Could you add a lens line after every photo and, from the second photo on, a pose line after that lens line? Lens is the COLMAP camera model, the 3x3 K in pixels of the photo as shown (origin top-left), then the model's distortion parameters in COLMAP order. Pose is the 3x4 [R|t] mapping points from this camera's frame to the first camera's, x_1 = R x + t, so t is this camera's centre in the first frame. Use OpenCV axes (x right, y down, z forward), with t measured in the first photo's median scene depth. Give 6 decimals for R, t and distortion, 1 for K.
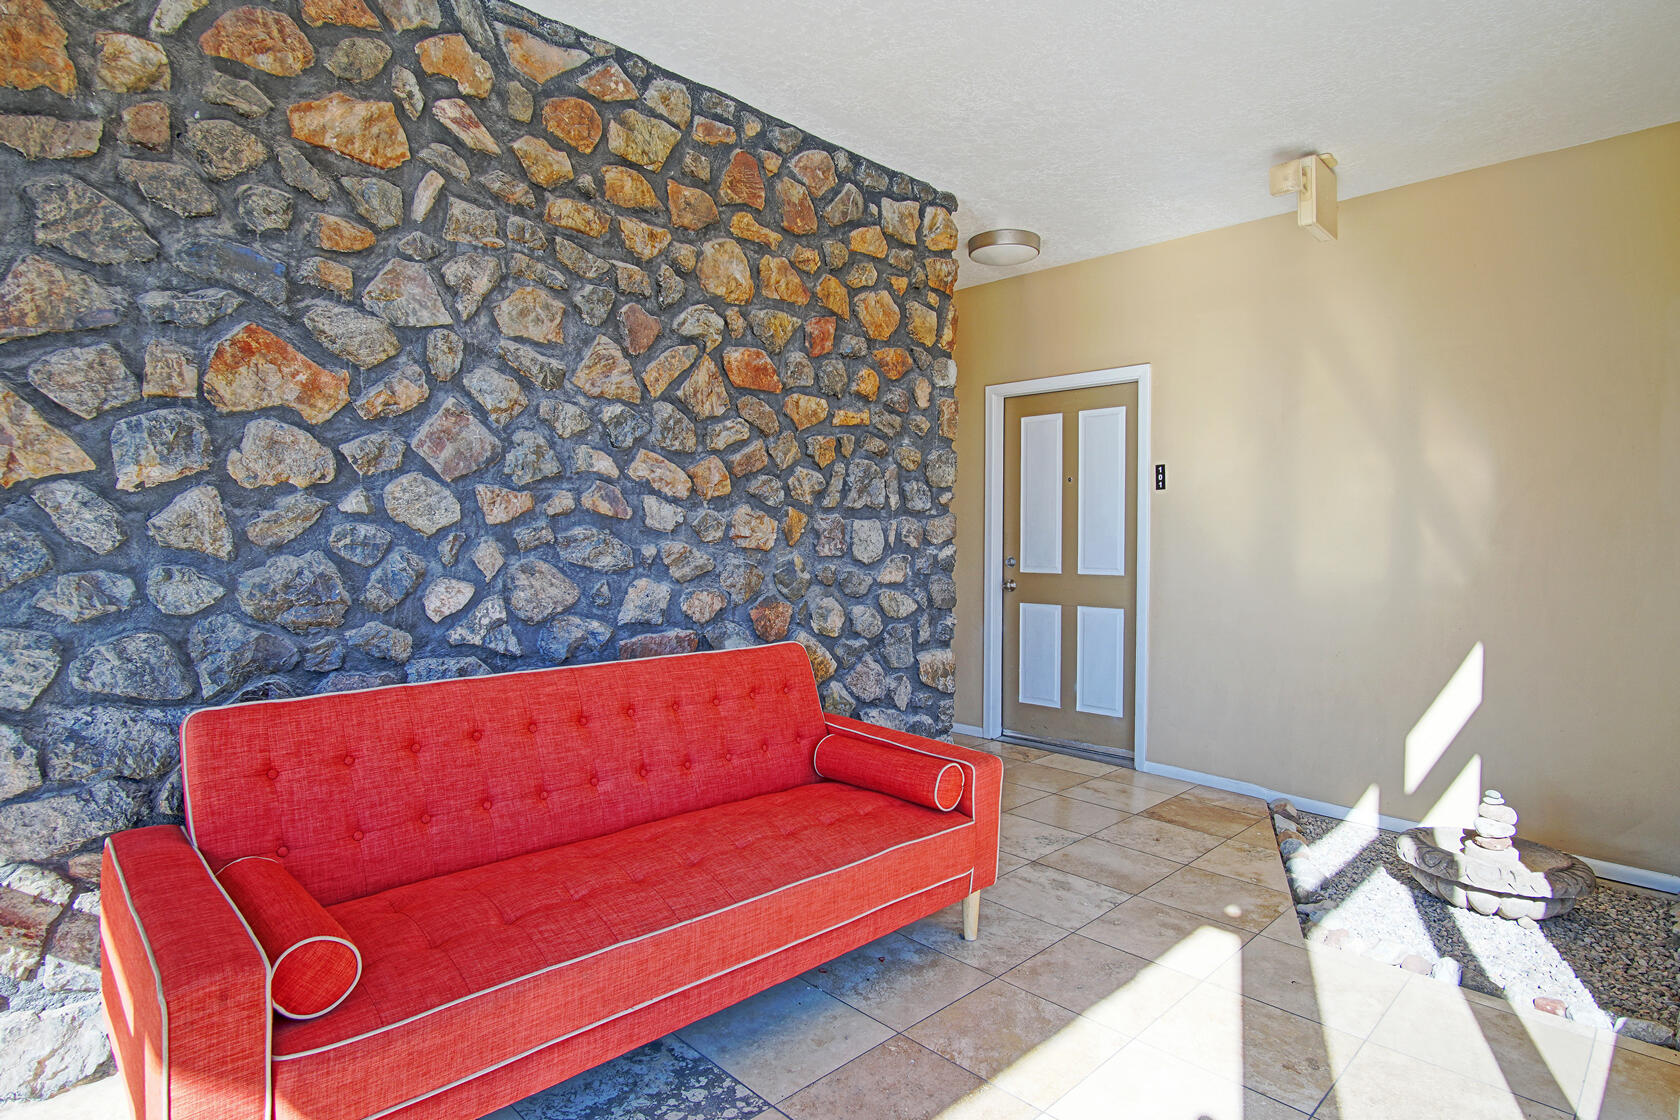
lens RADIAL K [[895.5, 0, 839.1], [0, 895.5, 557.1], [0, 0, 1]] dist [-0.034600, 0.009899]
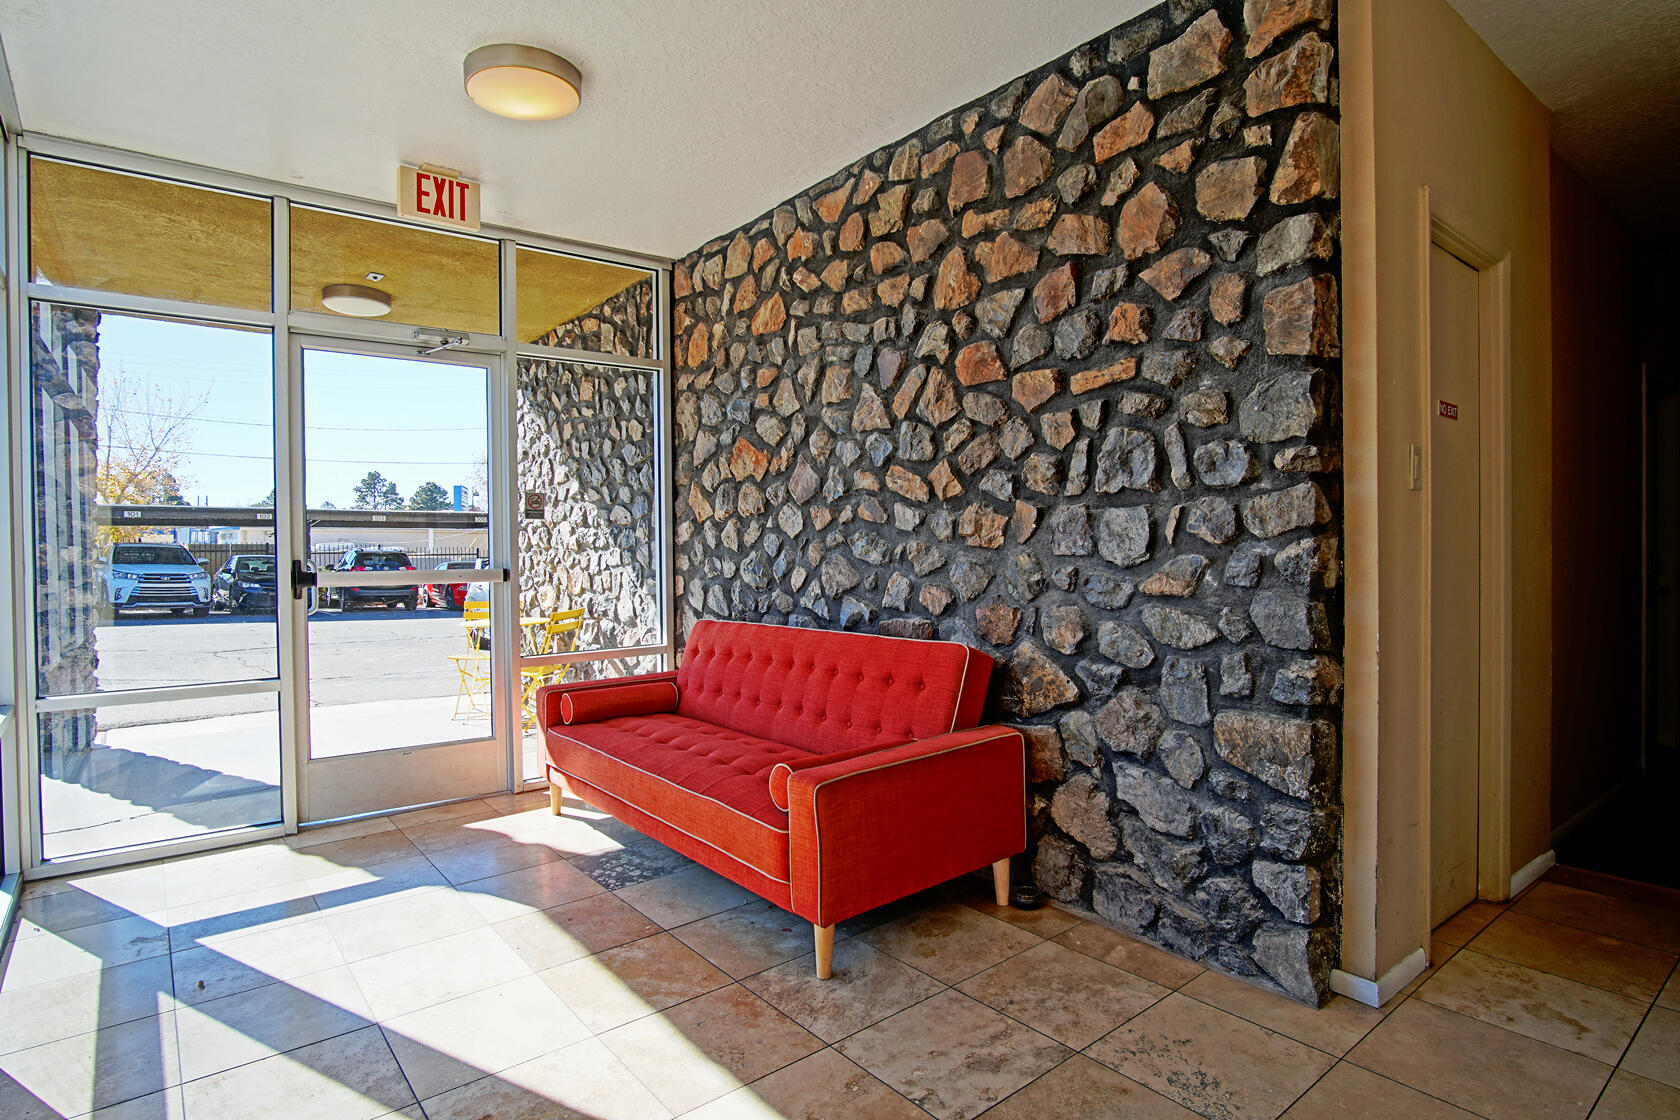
lens RADIAL K [[895.5, 0, 831.8], [0, 895.5, 552.7], [0, 0, 1]] dist [-0.034600, 0.009899]
pose [[-0.115665, 0.003900, -0.993281, 0.950297], [-0.008235, 0.999954, 0.004885, -0.006858], [0.993254, 0.008745, -0.115627, 1.009432]]
